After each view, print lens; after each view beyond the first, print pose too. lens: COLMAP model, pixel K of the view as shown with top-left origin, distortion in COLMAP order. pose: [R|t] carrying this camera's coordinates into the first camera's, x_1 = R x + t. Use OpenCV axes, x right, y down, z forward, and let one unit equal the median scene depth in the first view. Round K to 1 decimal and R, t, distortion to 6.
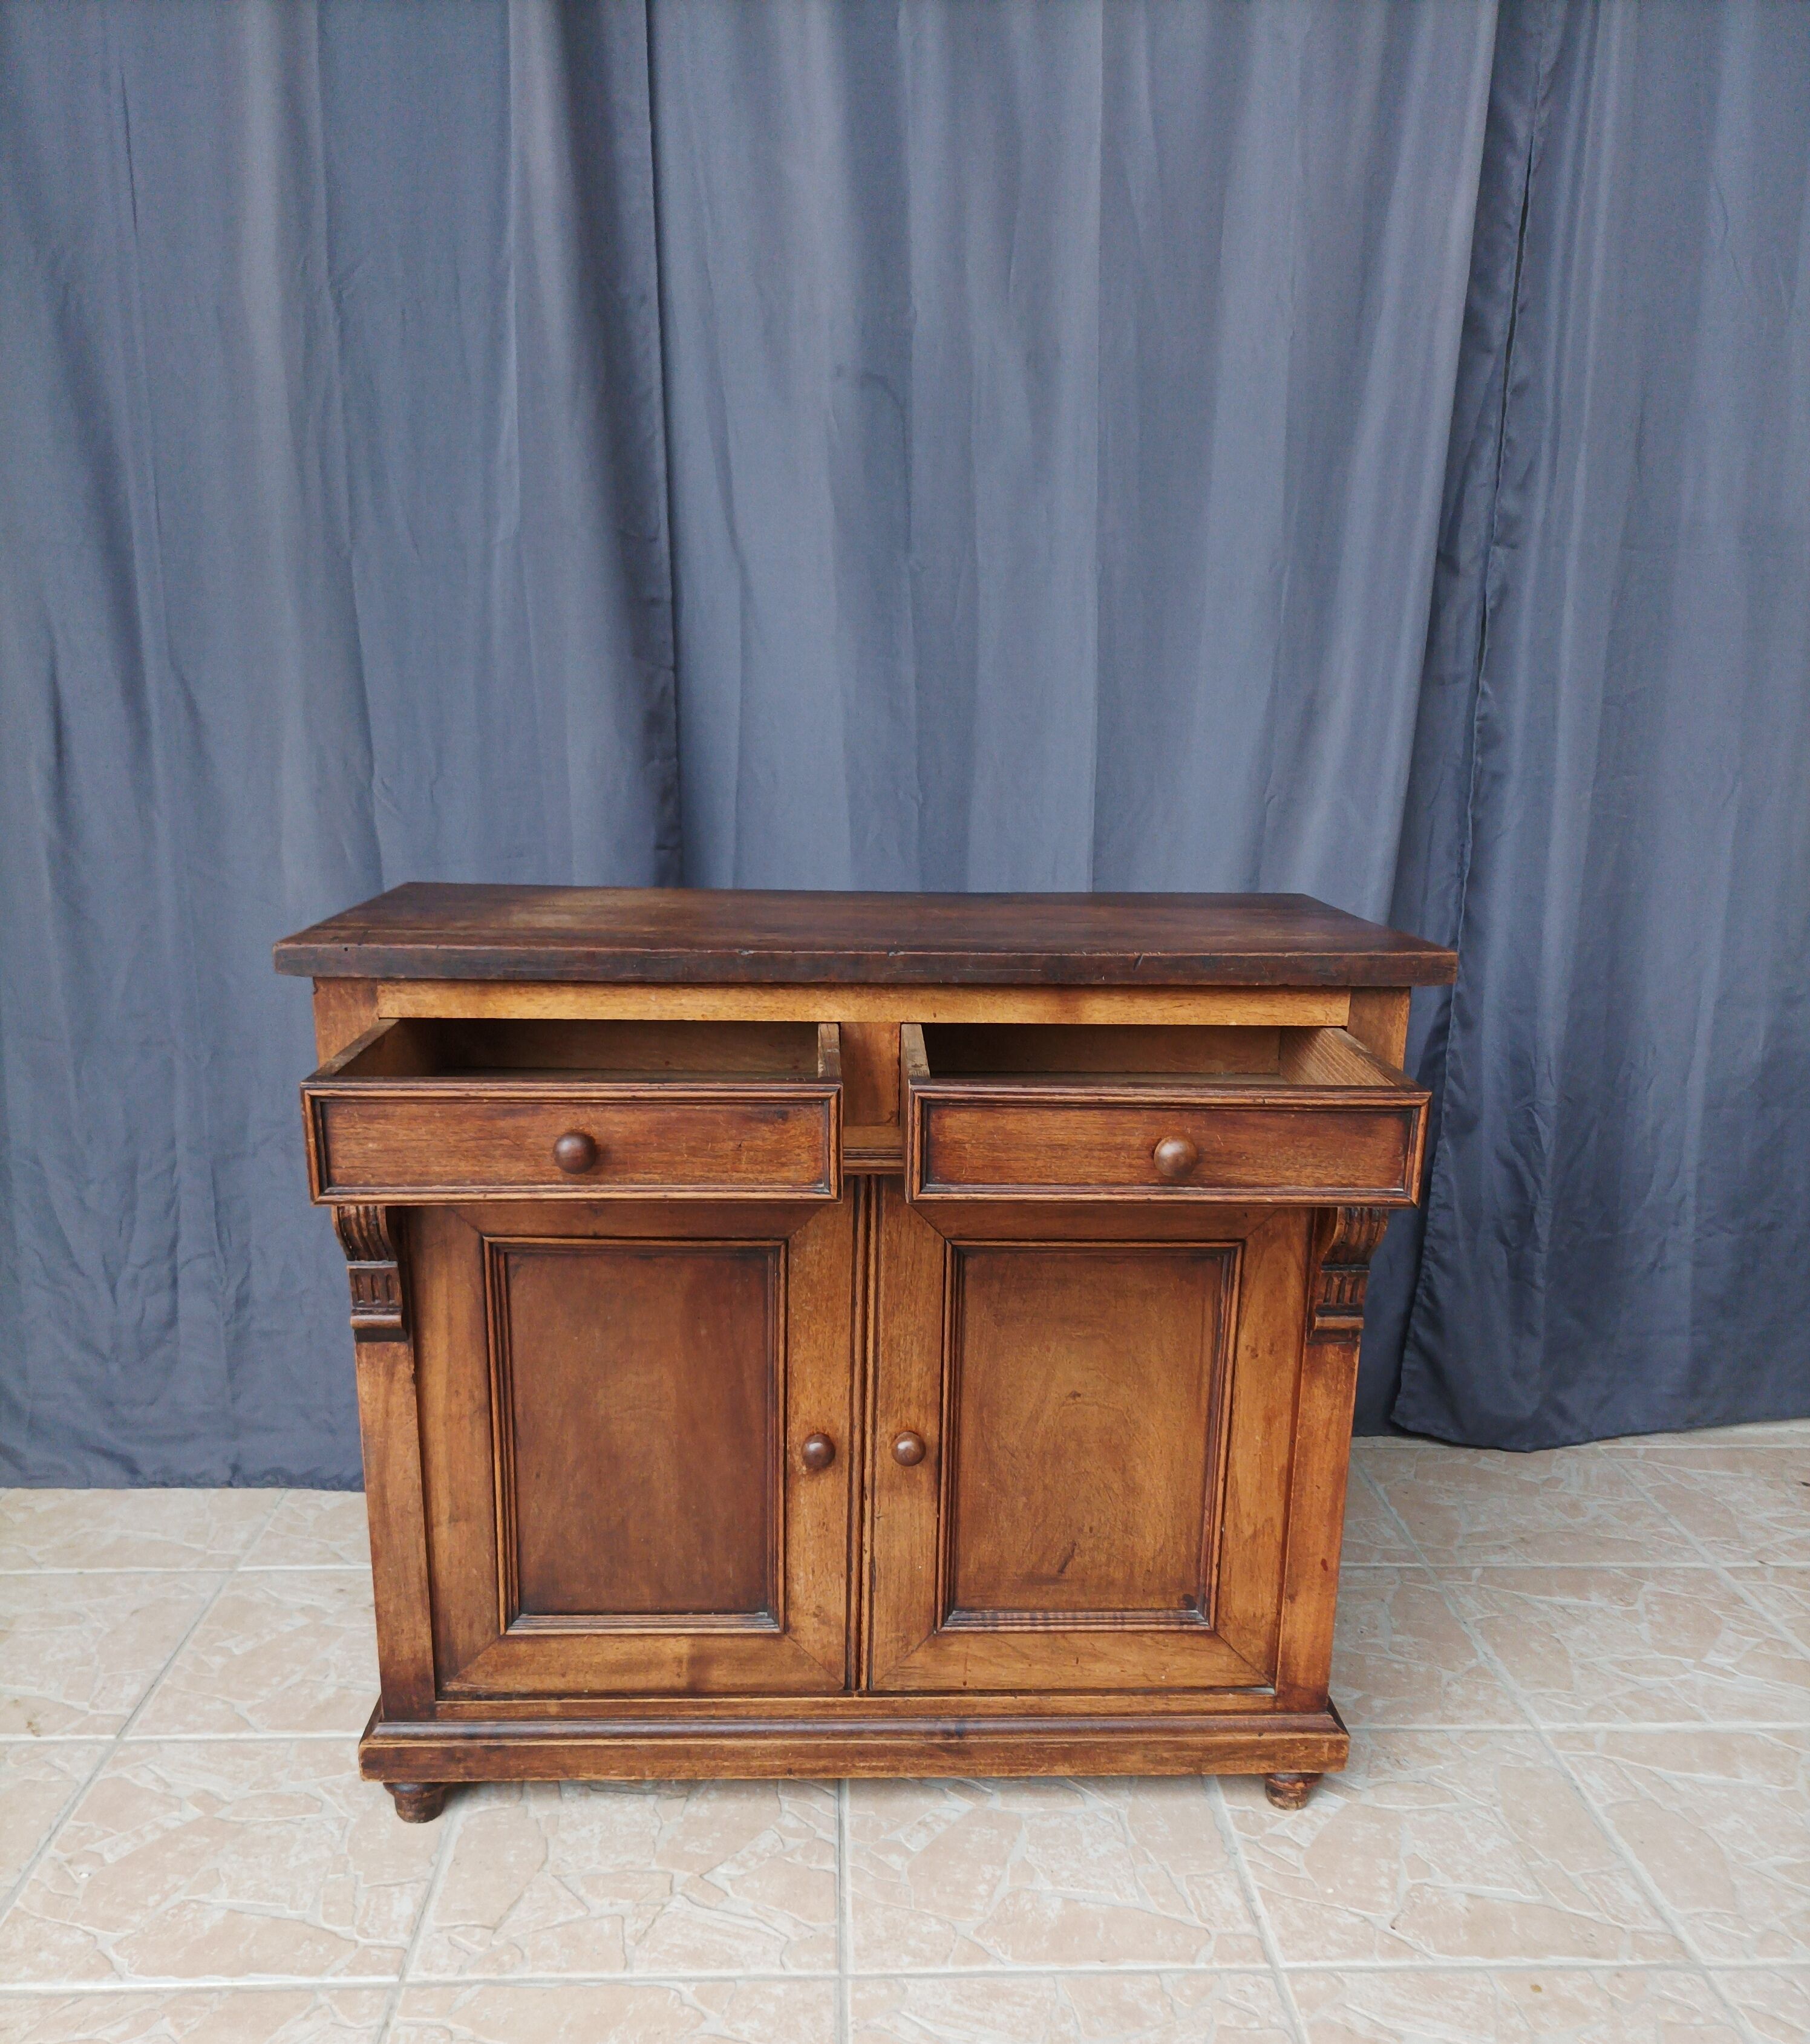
lens RADIAL K [[1821.0, 0, 921.4], [0, 1821.0, 1208.3], [0, 0, 1]] dist [0.024987, -0.017975]
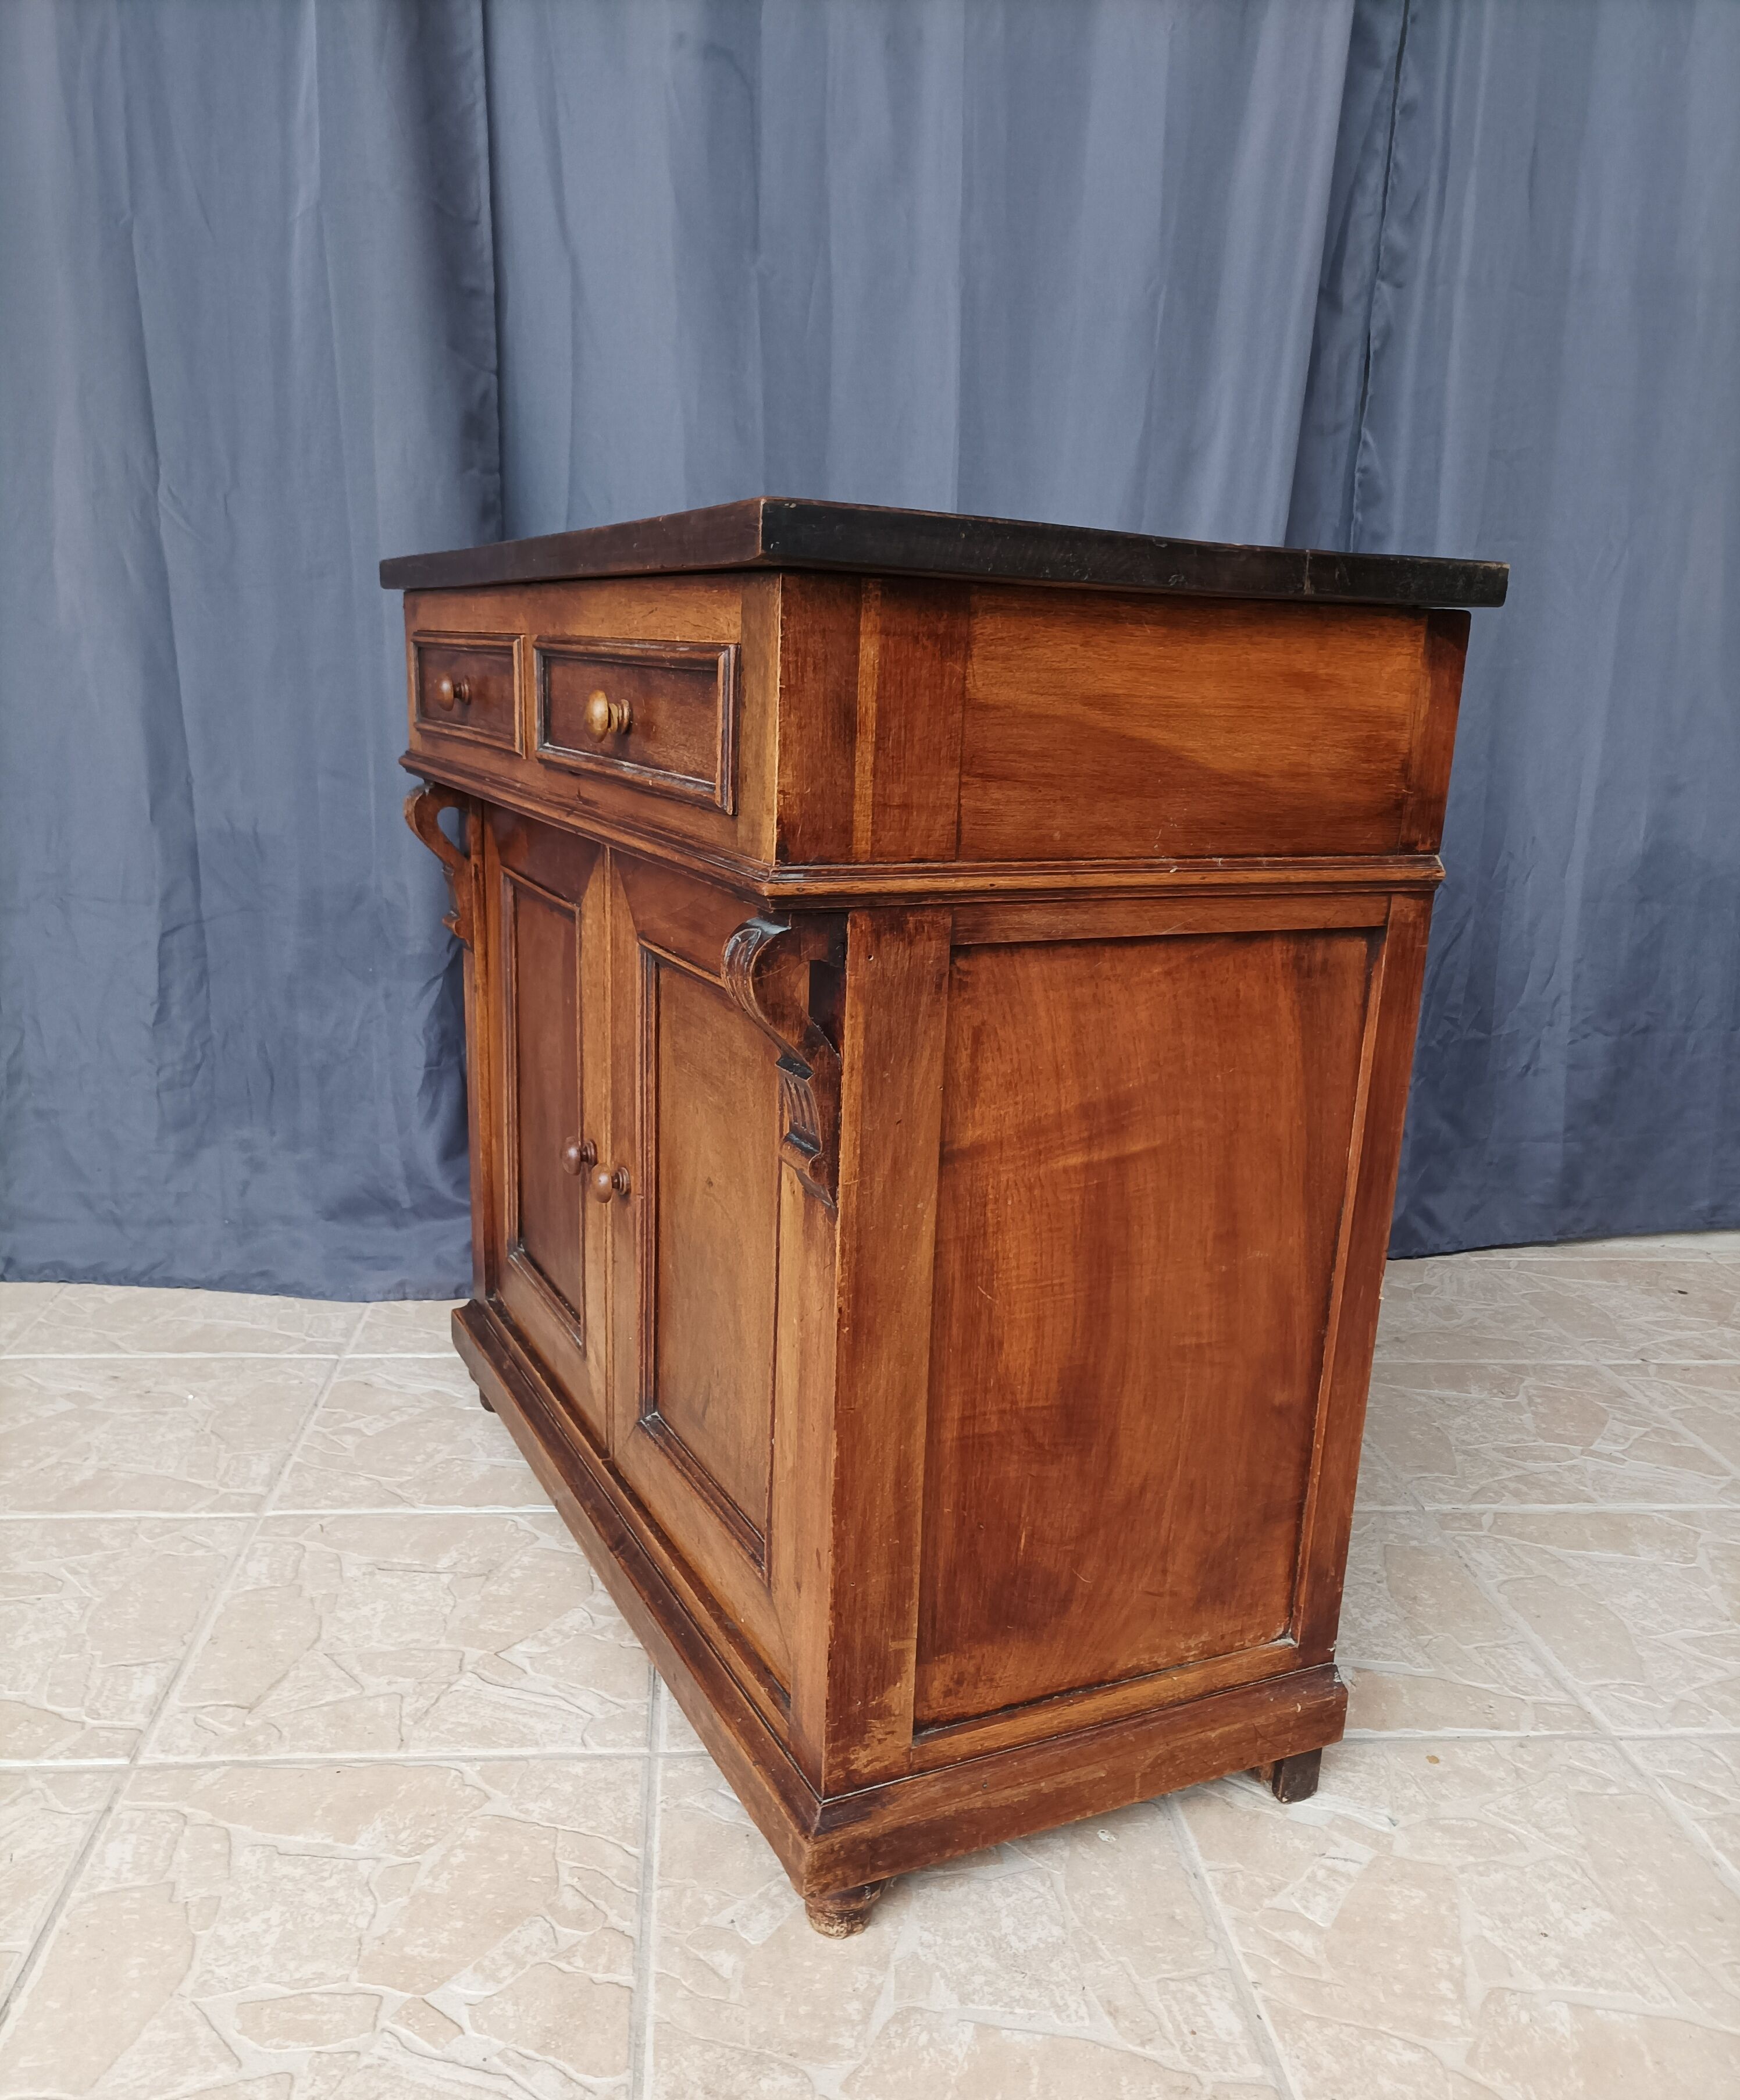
lens RADIAL K [[1750.9, 0, 883.4], [0, 1750.9, 1158.0], [0, 0, 1]] dist [0.018298, -0.003191]
pose [[0.998462, 0.008696, 0.054753, 0.015406], [-0.009021, 0.999943, 0.005701, 0.109229], [-0.054701, -0.006186, 0.998484, 0.134763]]
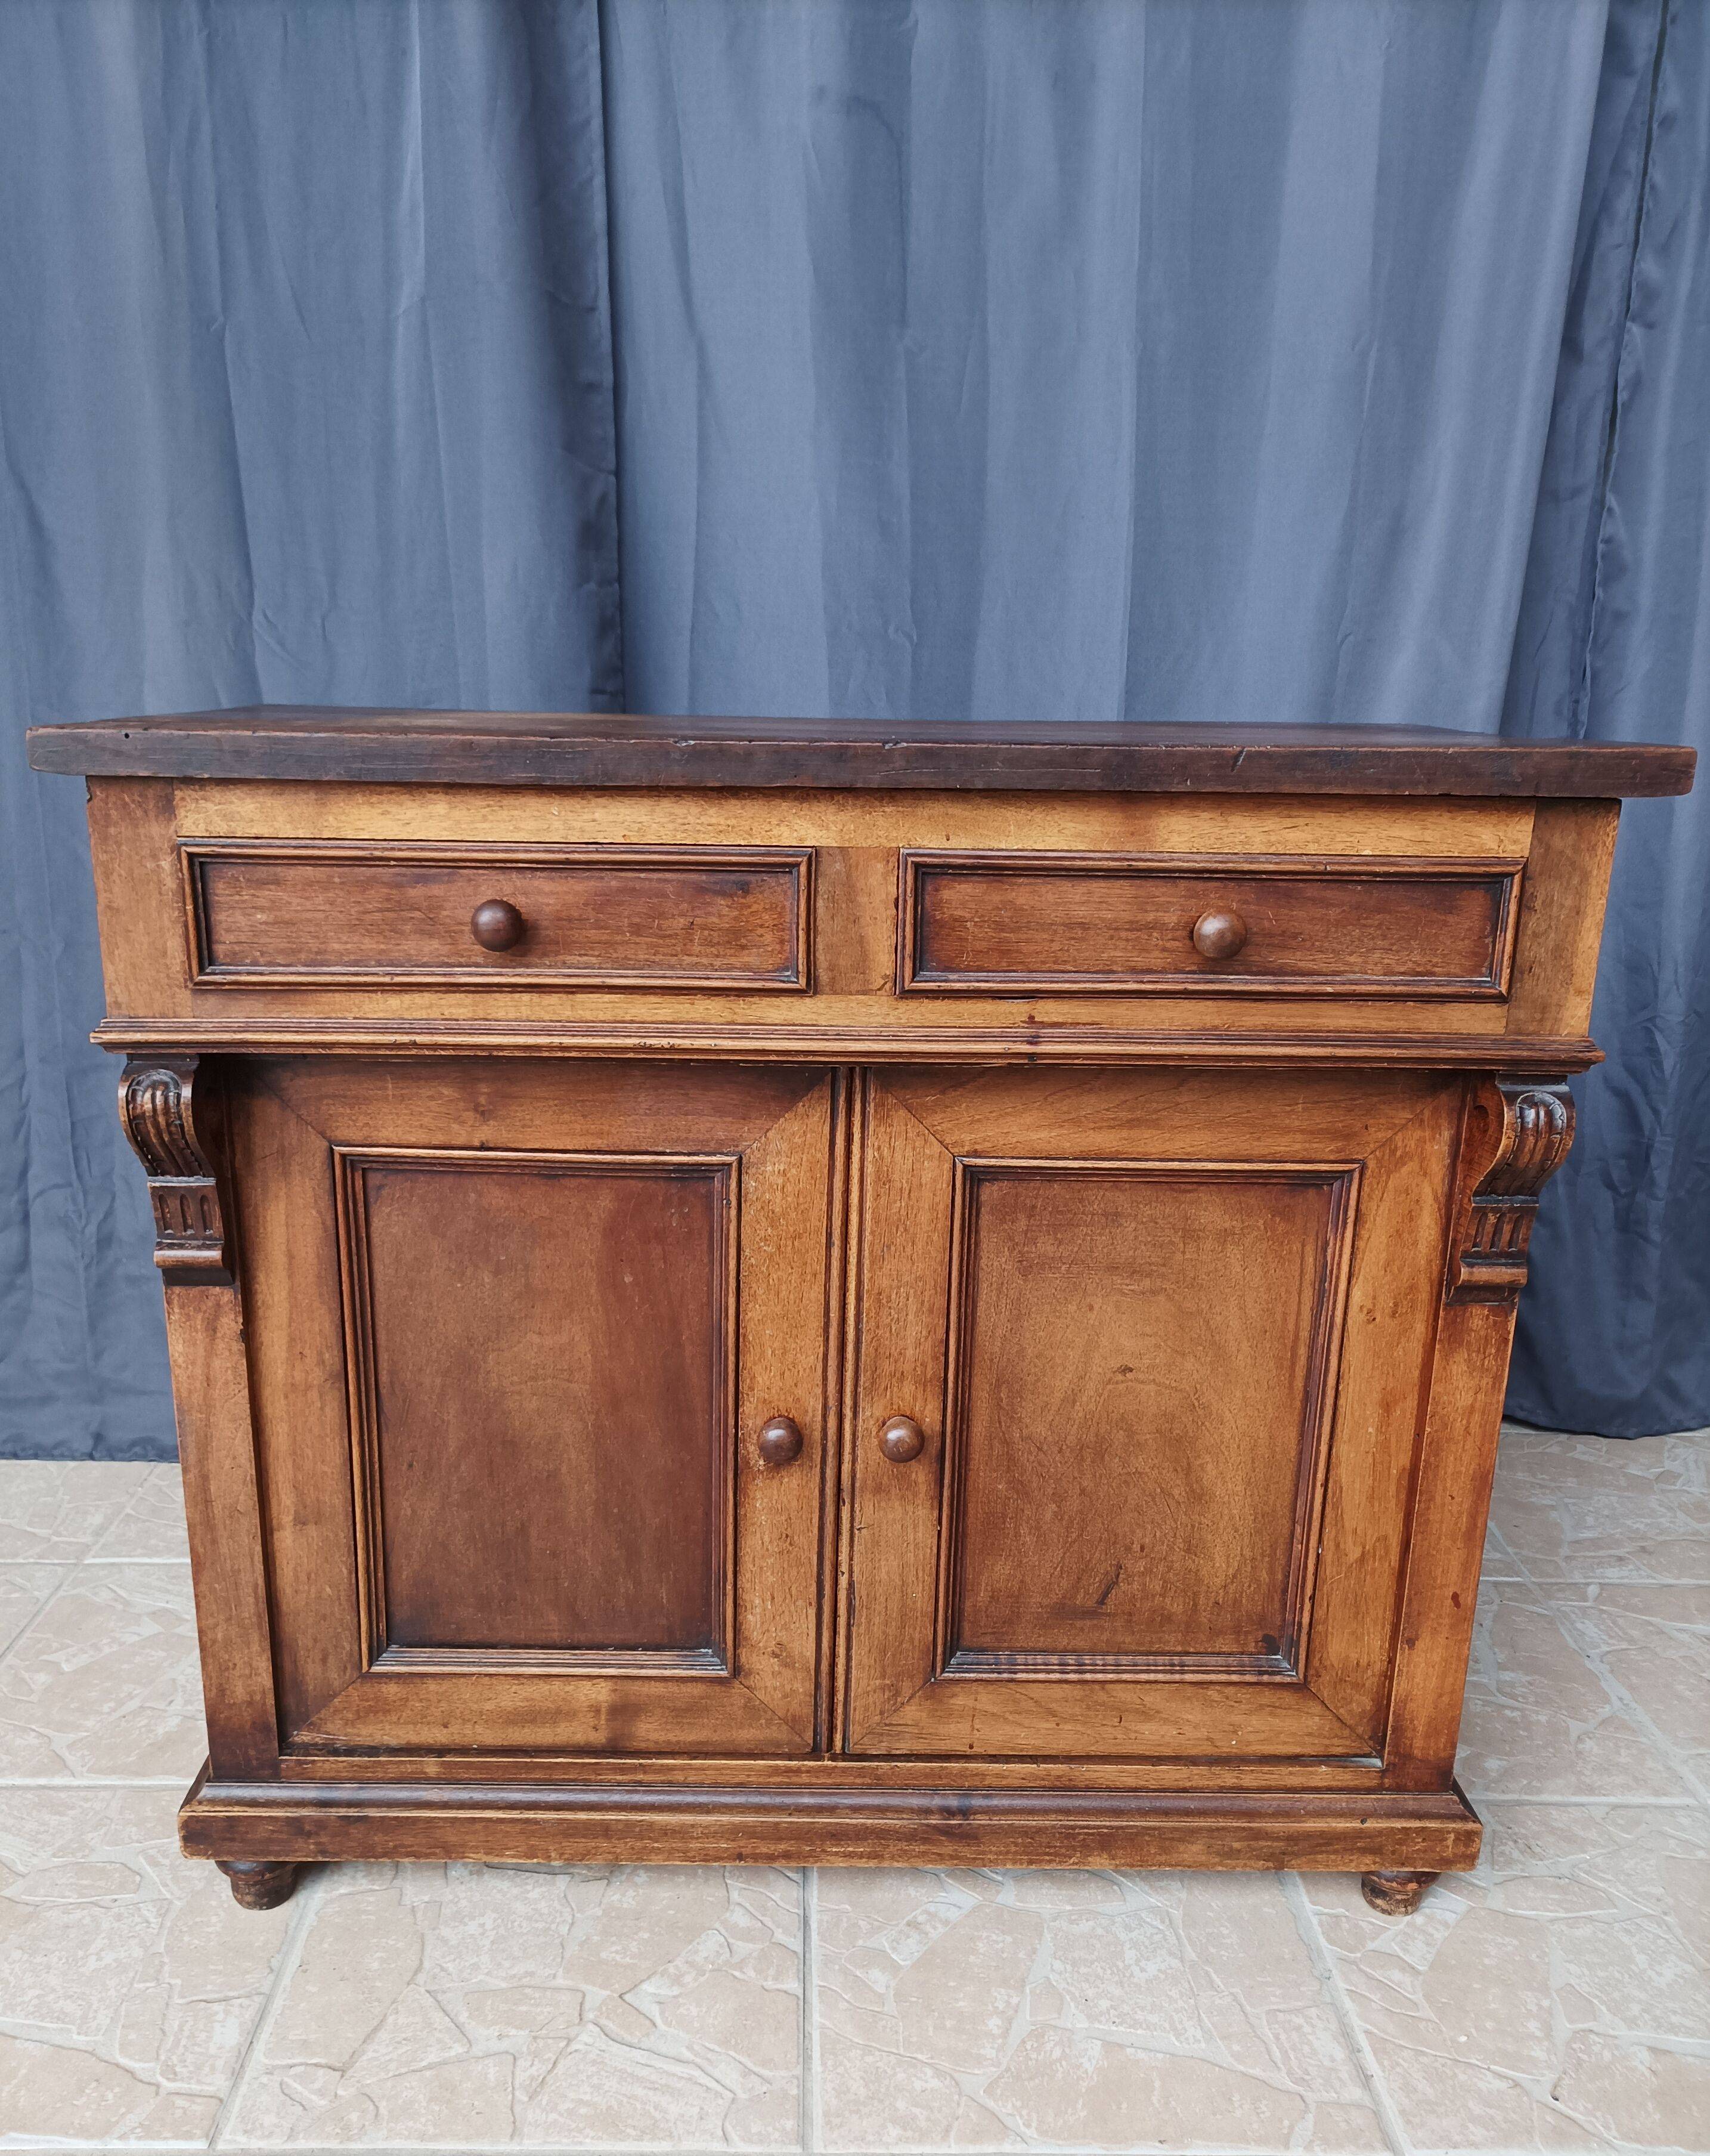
lens RADIAL K [[1797.1, 0, 826.9], [0, 1797.1, 1189.3], [0, 0, 1]] dist [0.011014, 0.002900]
pose [[0.999313, 0.009608, -0.035782, -0.010880], [-0.009282, 0.999914, 0.009260, 0.021204], [0.035868, -0.008922, 0.999317, 0.235751]]
